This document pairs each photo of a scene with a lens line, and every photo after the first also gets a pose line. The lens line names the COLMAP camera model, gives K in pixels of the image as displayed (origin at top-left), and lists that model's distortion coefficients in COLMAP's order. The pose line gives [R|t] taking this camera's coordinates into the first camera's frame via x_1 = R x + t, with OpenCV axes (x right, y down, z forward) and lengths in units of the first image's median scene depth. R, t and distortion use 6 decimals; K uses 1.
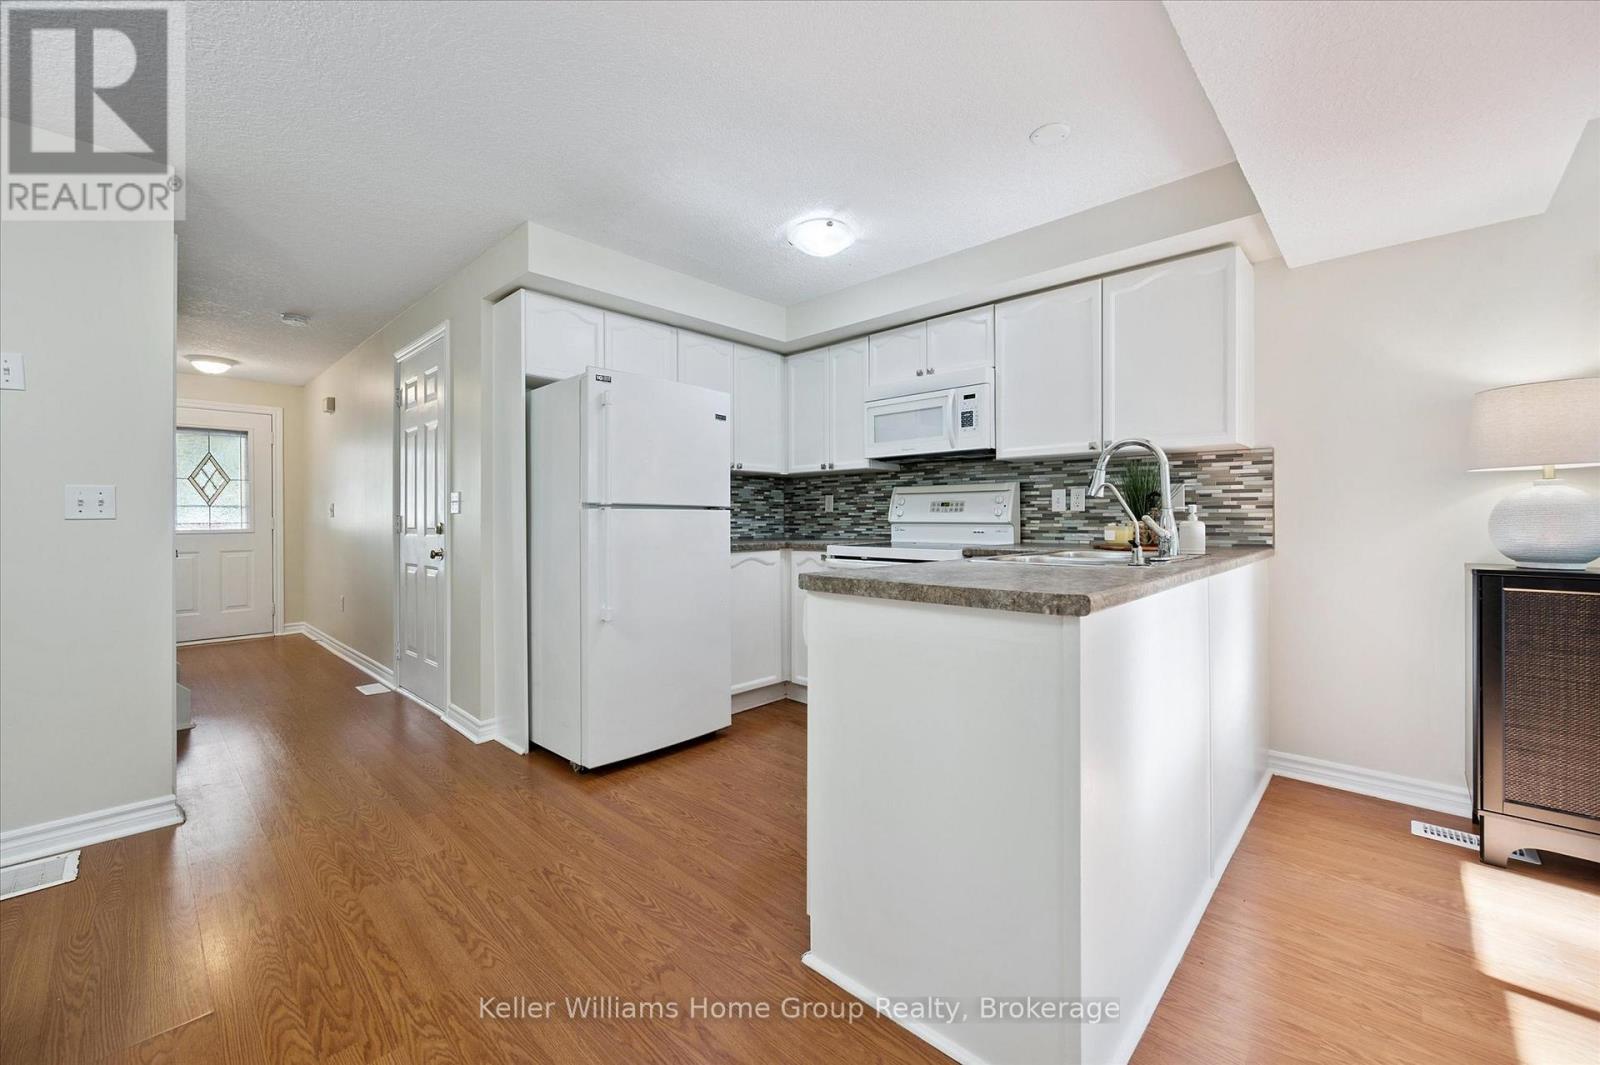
lens RADIAL K [[640.1, 0, 801.5], [0, 640.1, 517.7], [0, 0, 1]] dist [-0.001621, -0.000125]
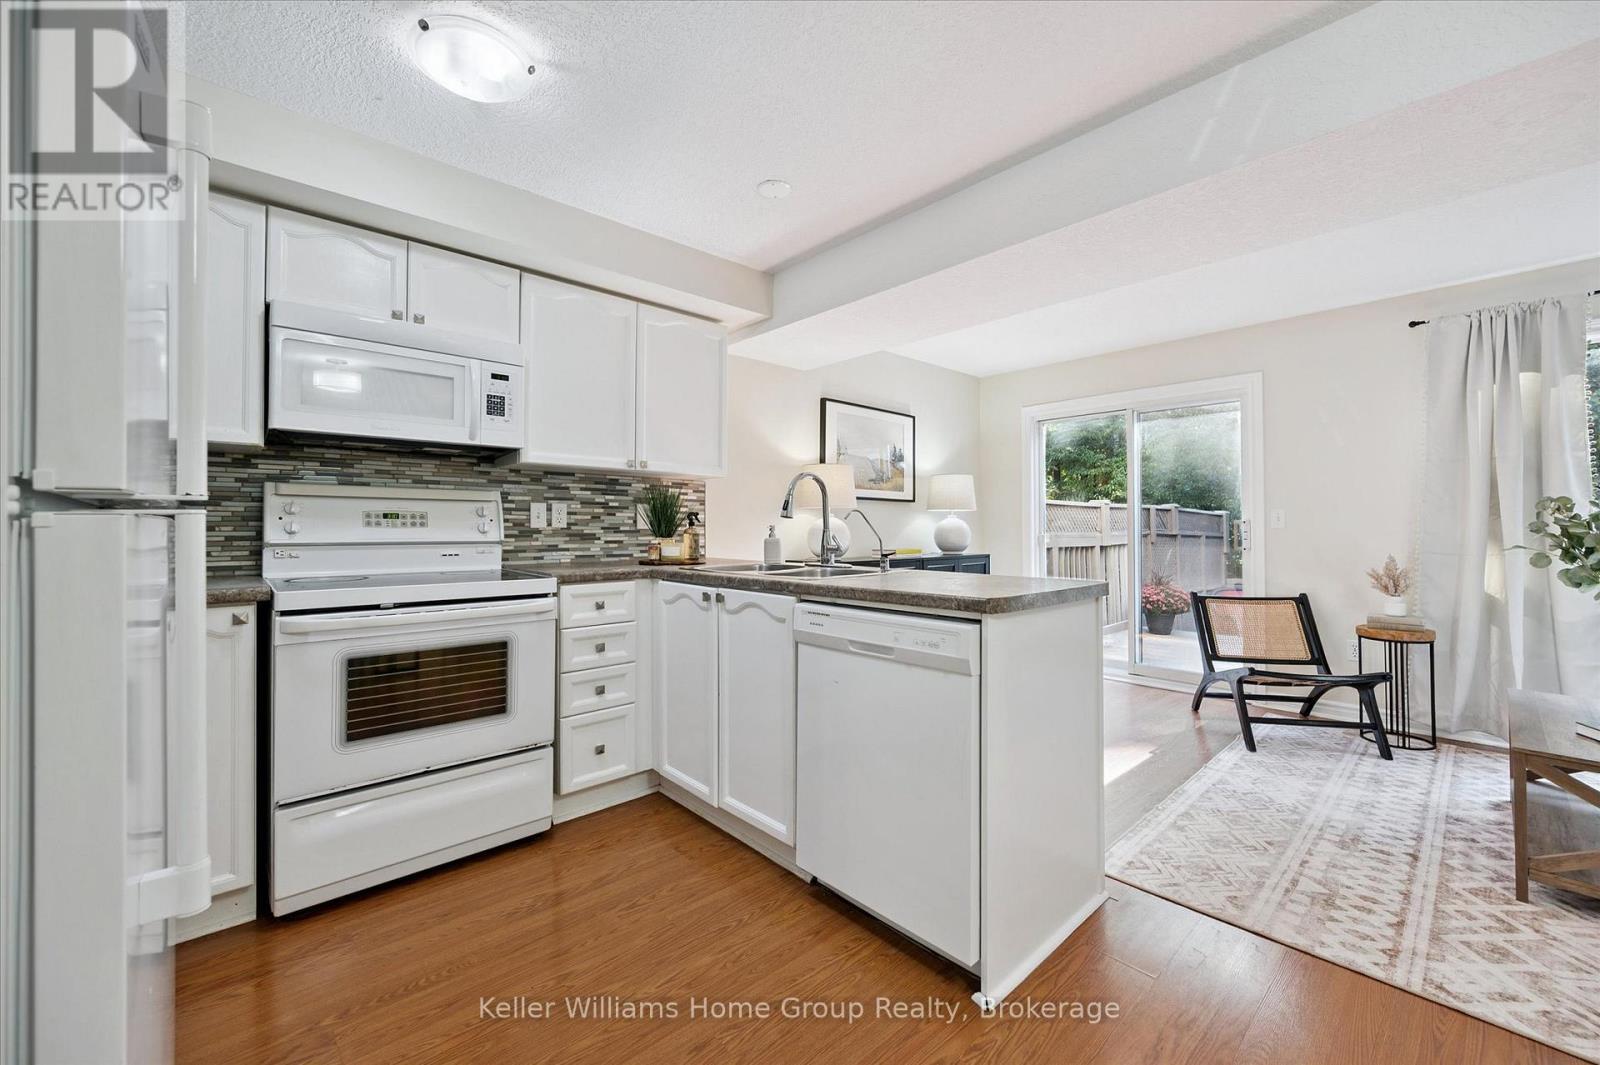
lens RADIAL K [[640.1, 0, 801.5], [0, 640.1, 517.7], [0, 0, 1]] dist [-0.001621, -0.000125]
pose [[0.071919, 0.019789, 0.997214, -0.446022], [-0.000836, 0.999804, -0.019780, -0.006317], [-0.997410, 0.000589, 0.071921, 0.556600]]
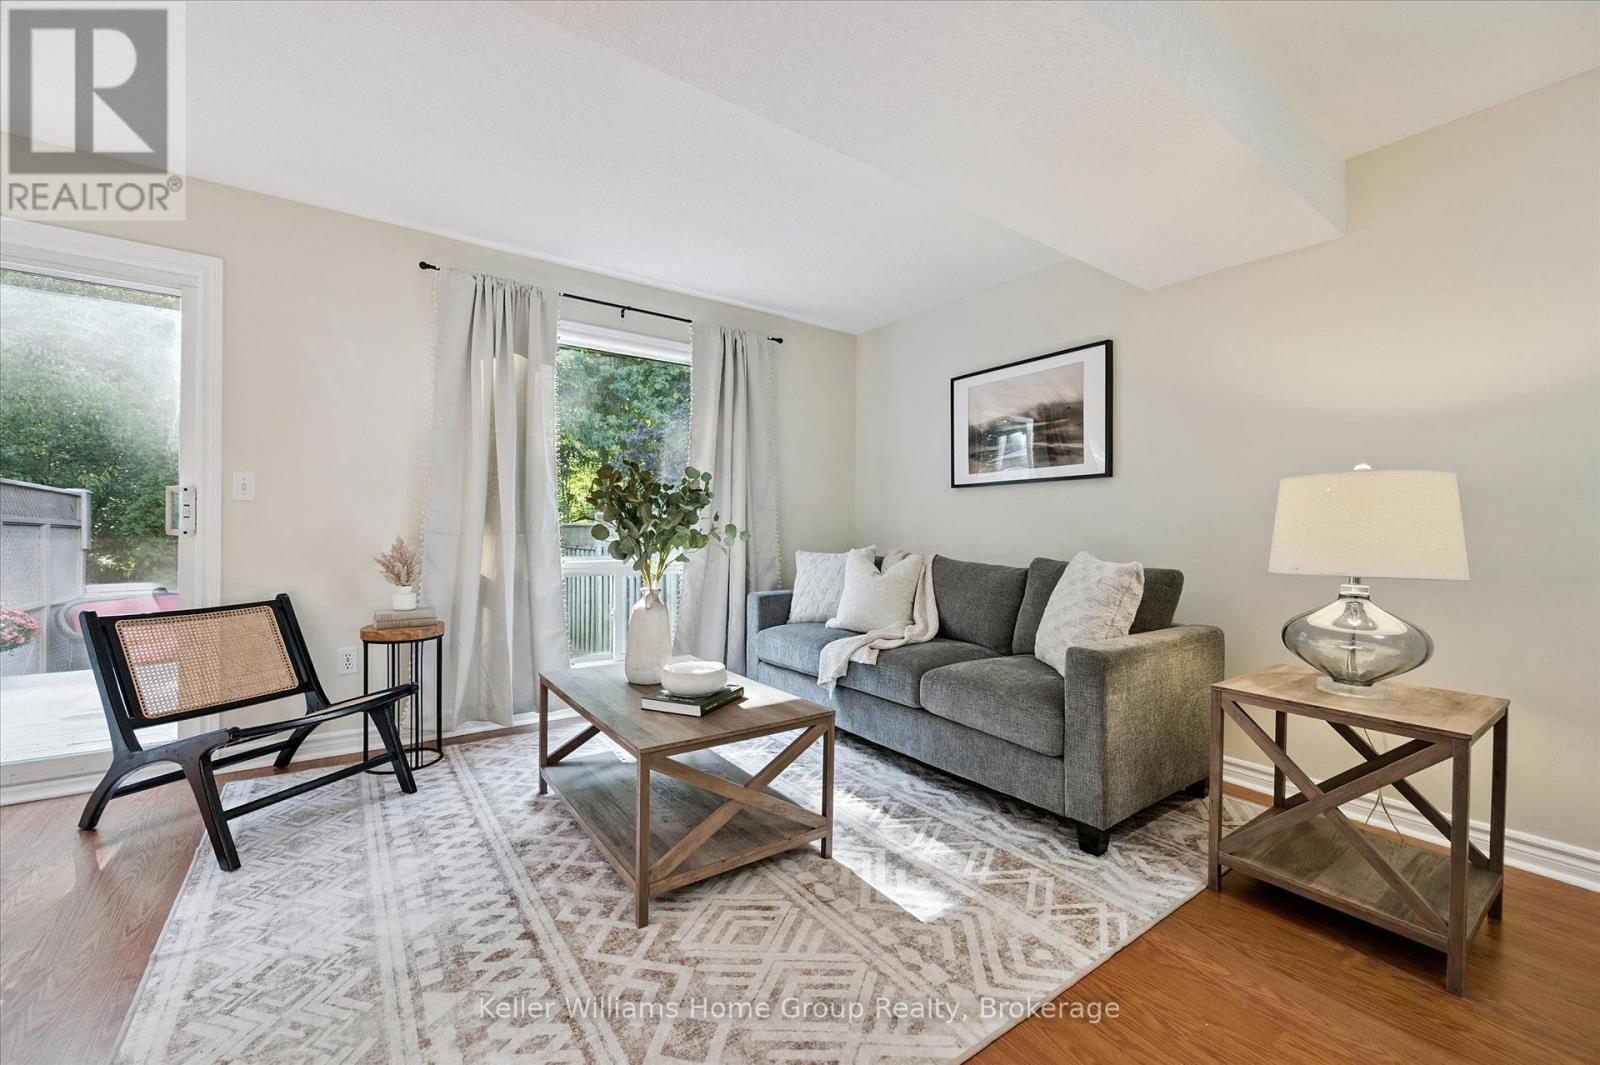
lens RADIAL K [[640.8, 0, 807.7], [0, 640.8, 529.1], [0, 0, 1]] dist [-0.001988, -0.000196]
pose [[-0.982558, -0.005713, 0.185868, -0.048932], [-0.006113, 0.999980, -0.001581, 0.020735], [-0.185856, -0.002690, -0.982573, 0.417008]]
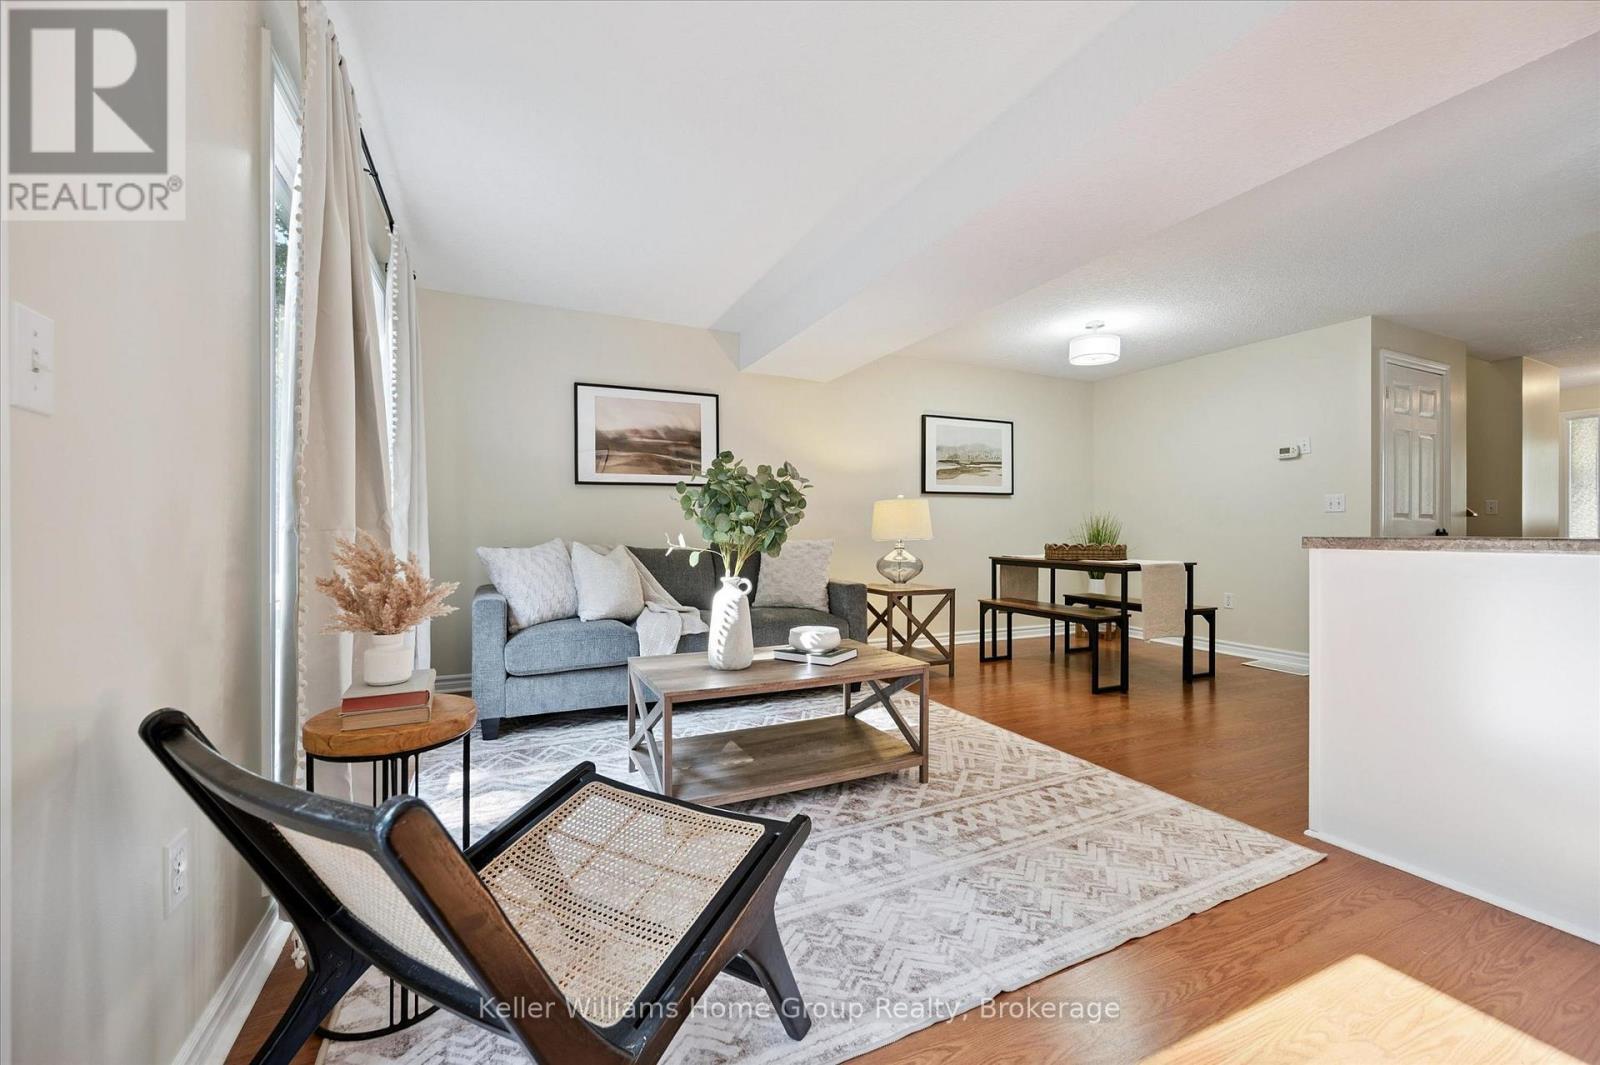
lens RADIAL K [[629.3, 0, 800.0], [0, 629.3, 532.5], [0, 0, 1]] dist [-0.000976, -0.000082]
pose [[-0.366314, 0.010036, -0.930437, 0.864214], [0.003908, 0.999950, 0.009248, 0.027737], [0.930483, -0.000248, -0.366334, 0.100993]]
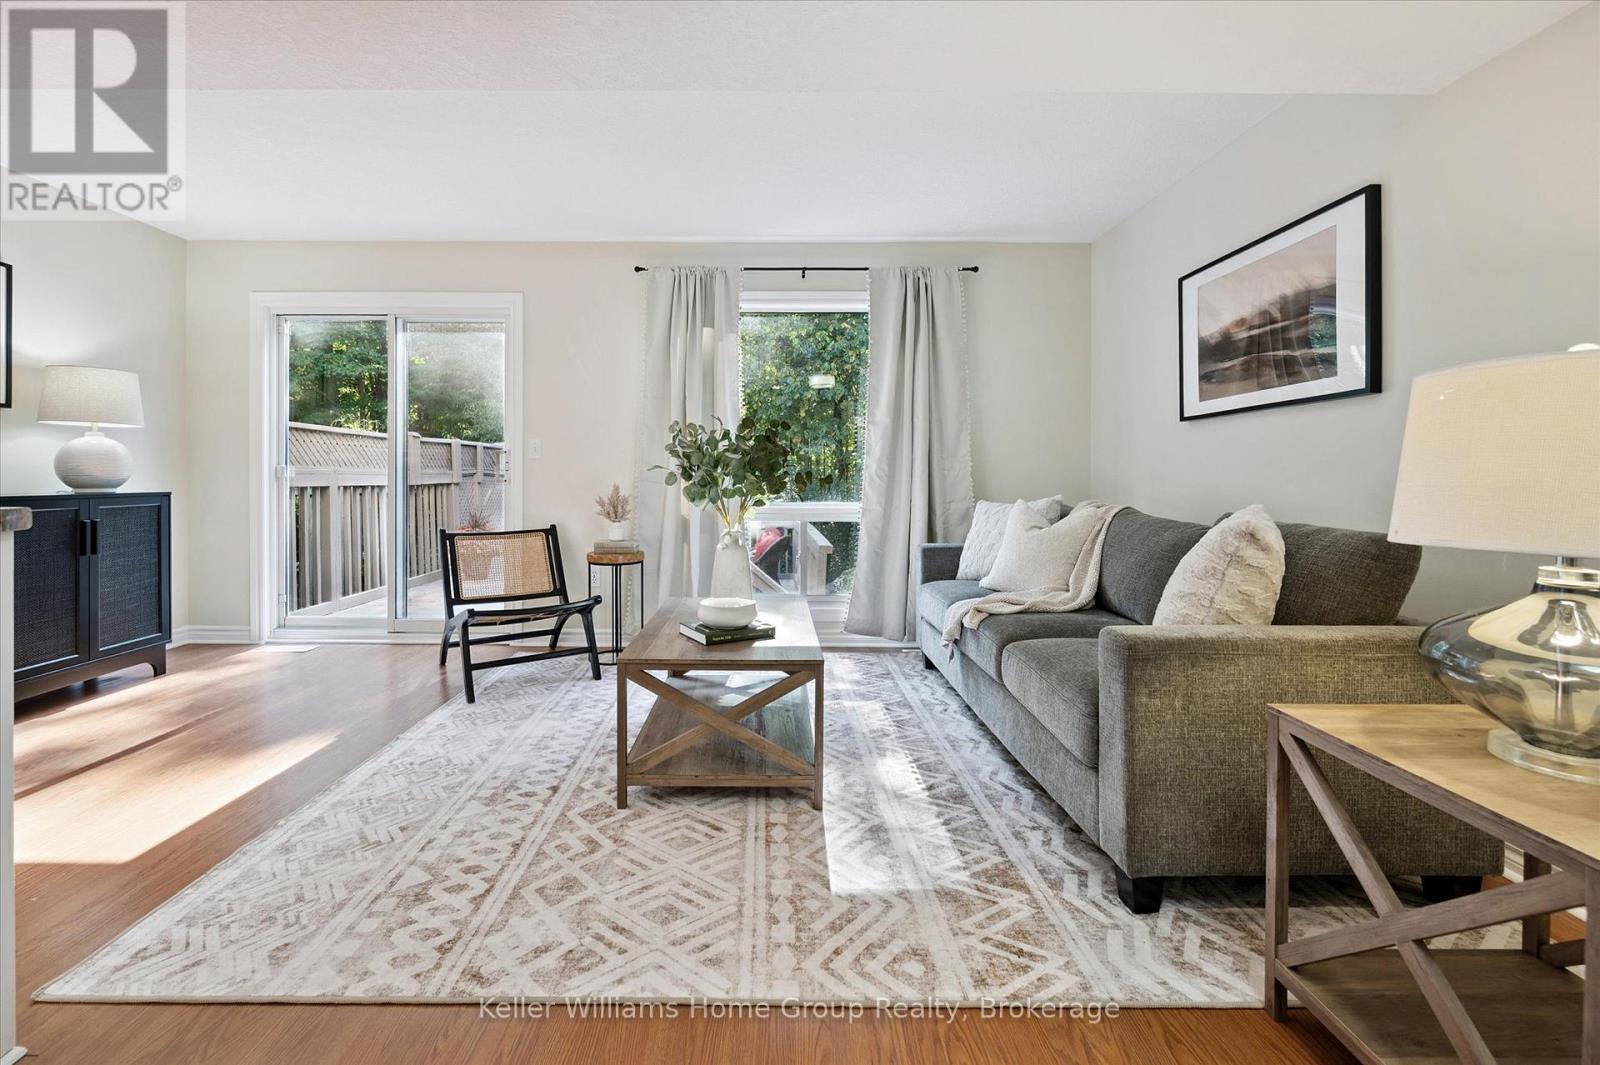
lens RADIAL K [[669.6, 0, 770.5], [0, 669.6, 477.8], [0, 0, 1]] dist [-0.001912, 0.000006]
pose [[-0.685359, -0.000448, 0.728206, -0.363134], [-0.002208, 0.999996, -0.001463, 0.023509], [-0.728202, -0.002610, -0.685357, 0.283106]]
